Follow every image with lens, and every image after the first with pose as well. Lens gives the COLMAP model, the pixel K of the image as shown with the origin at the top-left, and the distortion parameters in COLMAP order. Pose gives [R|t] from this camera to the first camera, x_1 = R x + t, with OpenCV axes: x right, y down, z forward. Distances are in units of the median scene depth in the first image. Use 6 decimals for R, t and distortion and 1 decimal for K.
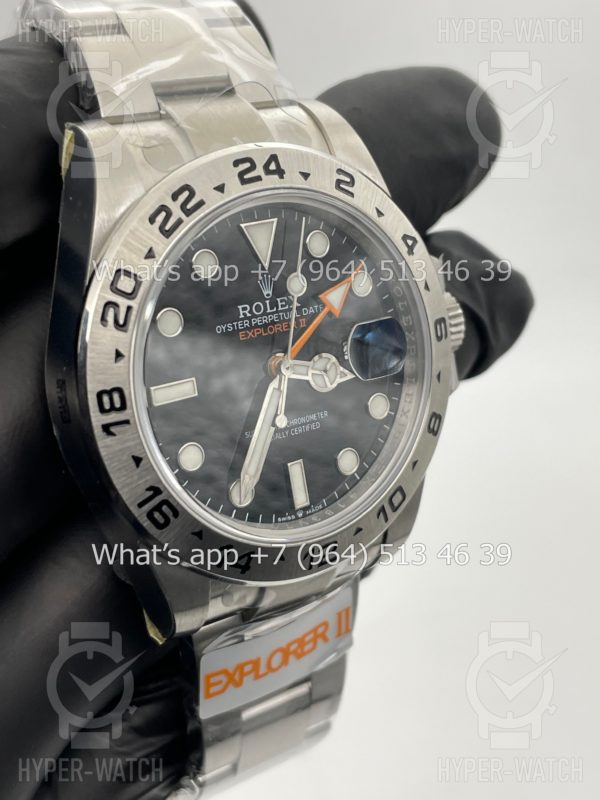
lens RADIAL K [[1255.6, 0, 300.0], [0, 1255.6, 400.0], [0, 0, 1]] dist [0.163249, 0.007812]
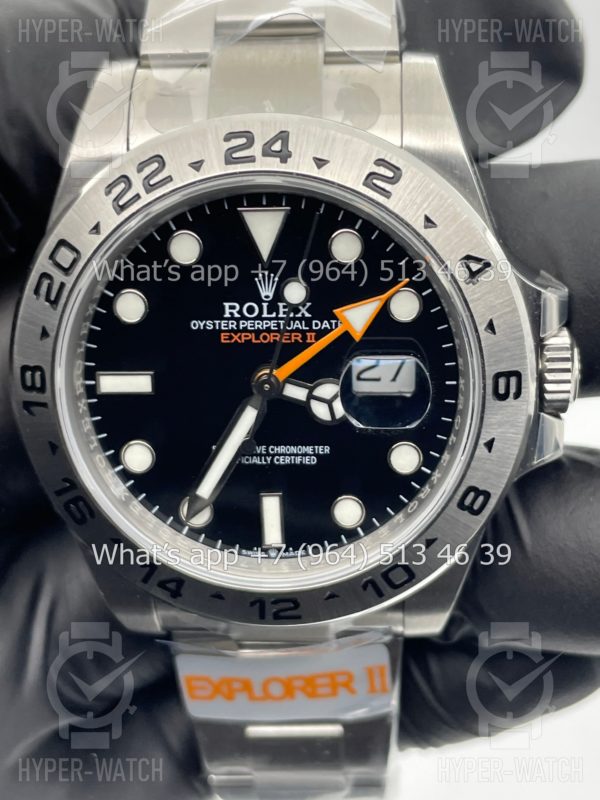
lens RADIAL K [[1255.6, 0, 300.0], [0, 1255.6, 400.0], [0, 0, 1]] dist [0.163249, 0.007812]
pose [[0.781063, 0.278229, -0.559044, 0.481828], [-0.195882, 0.959233, 0.203722, -0.194147], [0.592934, -0.049613, 0.803721, 0.344289]]
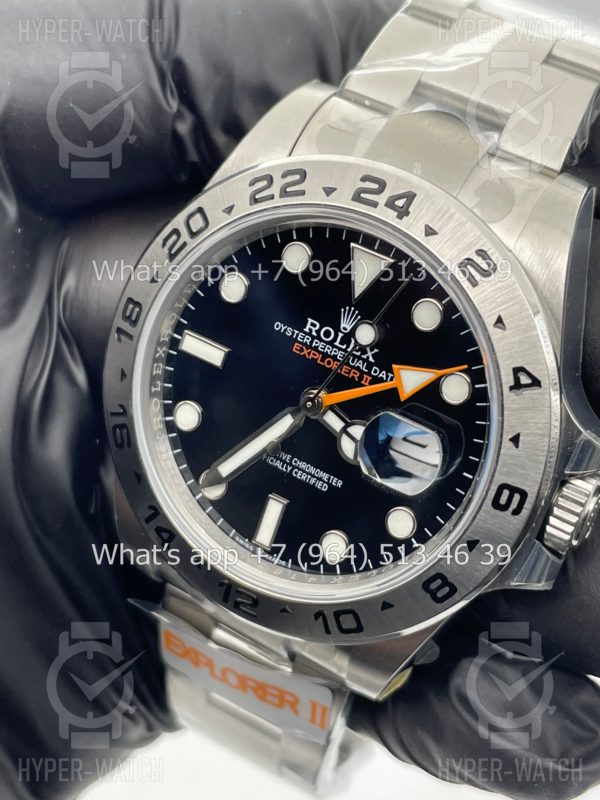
lens RADIAL K [[1255.6, 0, 300.0], [0, 1255.6, 400.0], [0, 0, 1]] dist [0.163249, 0.007812]
pose [[0.440045, 0.523778, -0.729395, 0.648391], [-0.537727, 0.804231, 0.253106, -0.255208], [0.719173, 0.280837, 0.635548, 0.426583]]
